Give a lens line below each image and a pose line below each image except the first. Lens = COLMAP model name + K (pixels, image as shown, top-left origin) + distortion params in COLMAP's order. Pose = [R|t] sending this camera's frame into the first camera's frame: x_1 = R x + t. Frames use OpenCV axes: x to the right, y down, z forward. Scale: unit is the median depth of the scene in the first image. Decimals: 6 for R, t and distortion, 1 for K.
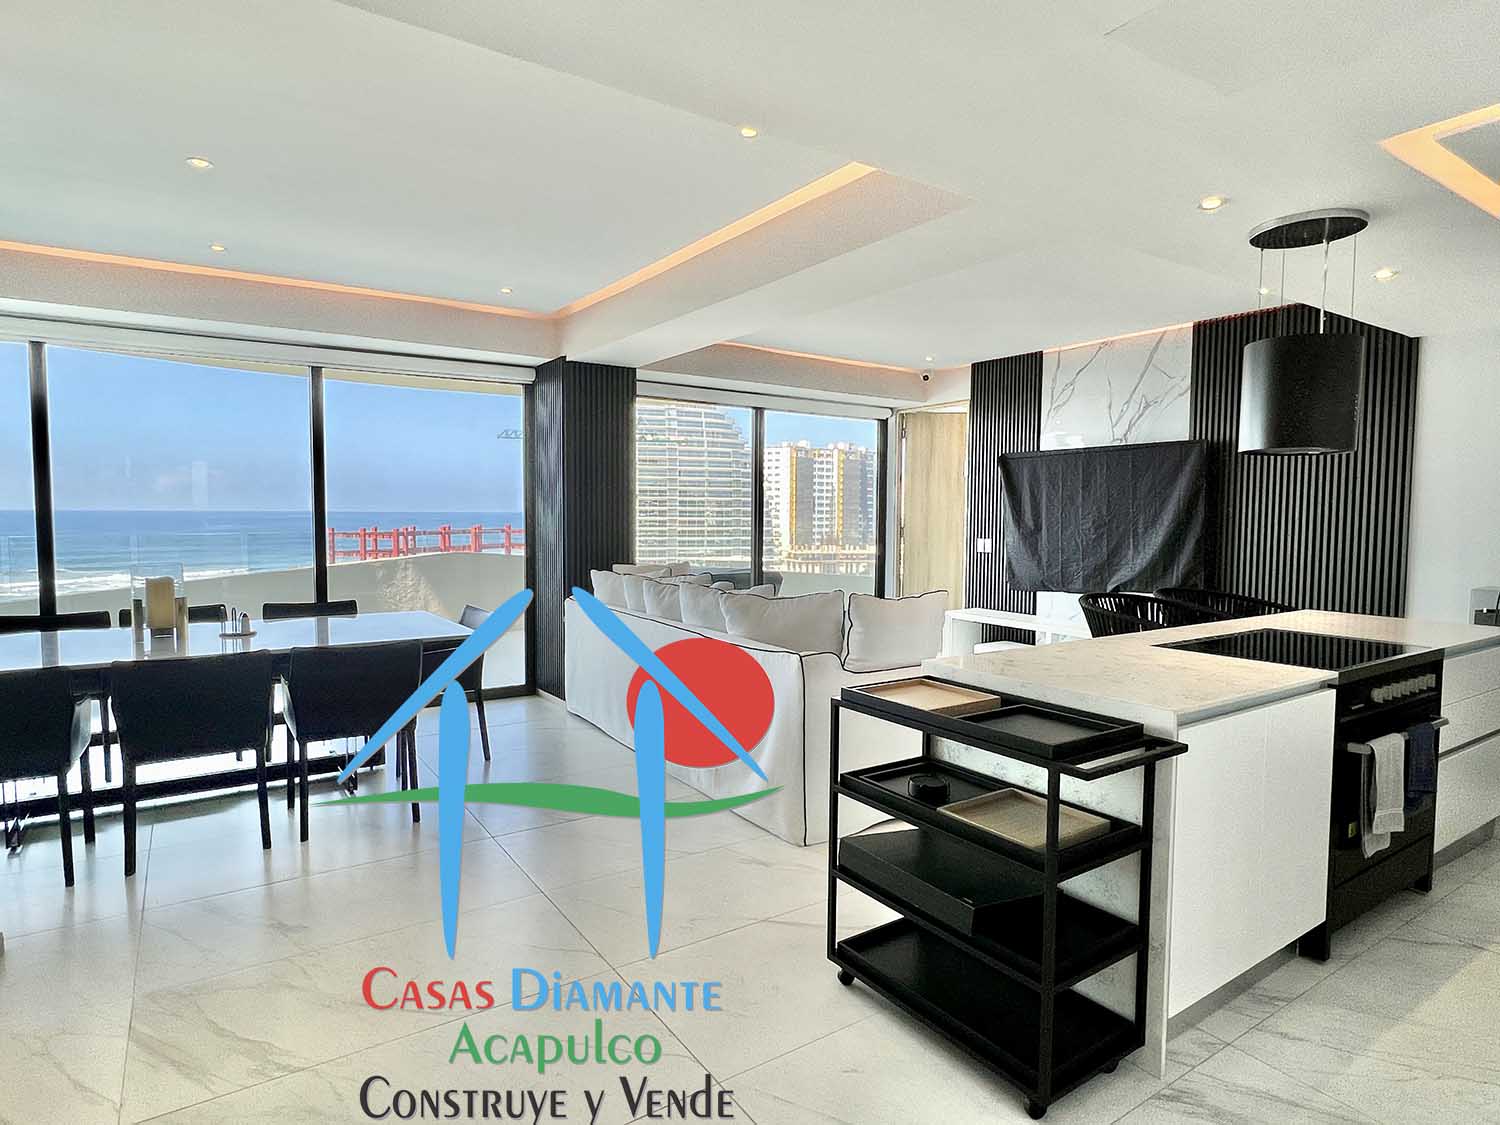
lens RADIAL K [[828.9, 0, 742.8], [0, 828.9, 565.5], [0, 0, 1]] dist [-0.017478, 0.000112]
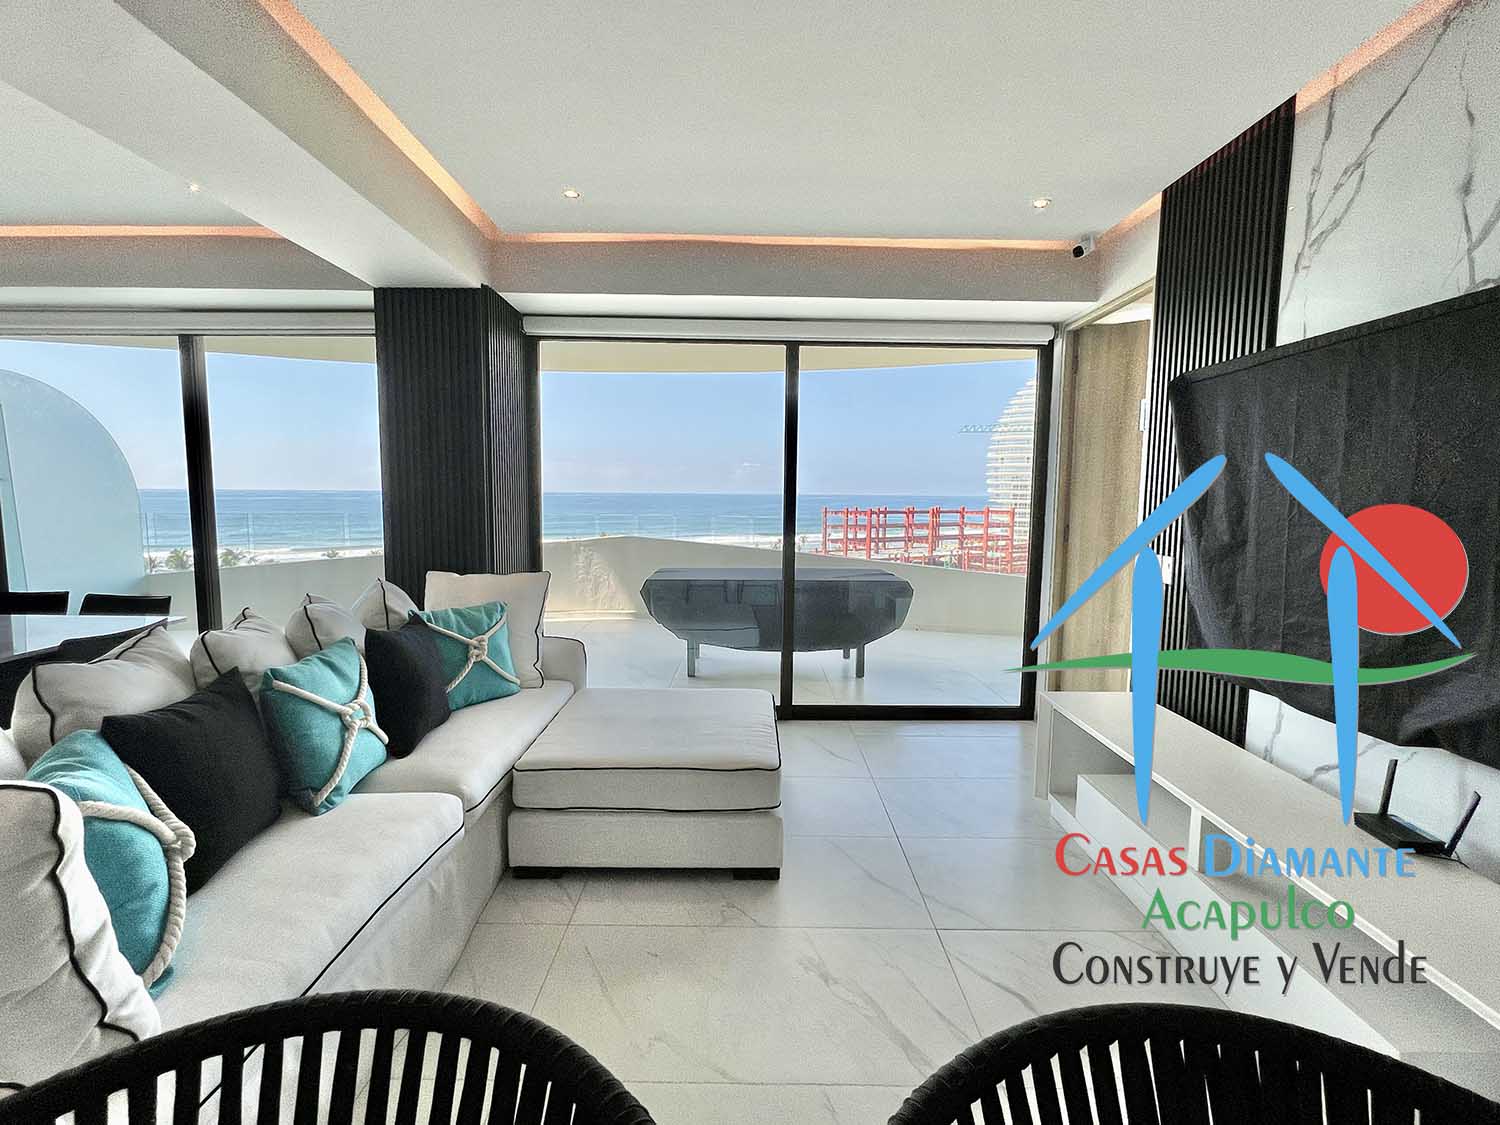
lens RADIAL K [[690.9, 0, 745.8], [0, 690.9, 557.6], [0, 0, 1]] dist [-0.000036, 0.000211]
pose [[0.829159, 0.053007, -0.556494, 0.312417], [-0.039022, 0.998554, 0.036973, -0.036007], [0.557649, -0.008941, 0.830029, 0.513953]]
